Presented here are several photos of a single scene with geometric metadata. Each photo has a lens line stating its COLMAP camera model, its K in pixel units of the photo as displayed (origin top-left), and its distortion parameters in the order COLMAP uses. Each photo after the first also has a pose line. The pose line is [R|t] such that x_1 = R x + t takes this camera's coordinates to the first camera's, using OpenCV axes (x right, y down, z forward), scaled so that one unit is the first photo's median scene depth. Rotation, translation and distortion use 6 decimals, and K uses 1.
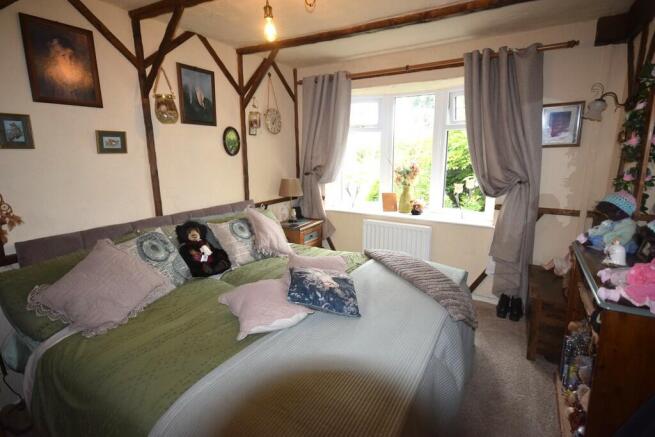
lens RADIAL K [[374.2, 0, 327.5], [0, 374.2, 218.5], [0, 0, 1]] dist [0.021427, 0.000540]
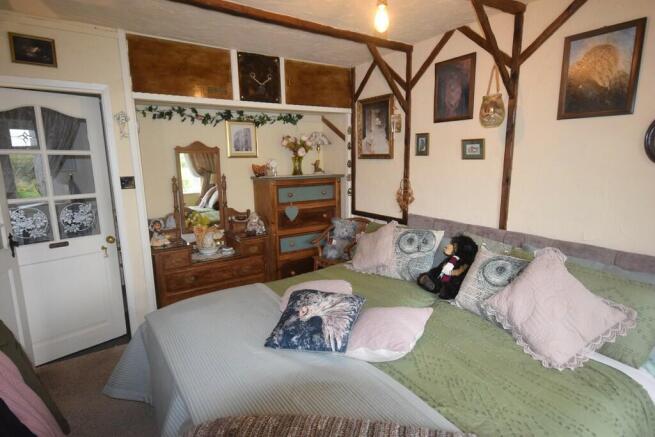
lens RADIAL K [[374.2, 0, 327.5], [0, 374.2, 218.5], [0, 0, 1]] dist [0.021427, 0.000540]
pose [[-0.497268, 0.152497, -0.854090, 0.590957], [-0.150706, 0.954283, 0.258130, -0.227480], [0.854408, 0.257077, -0.451552, 1.180547]]
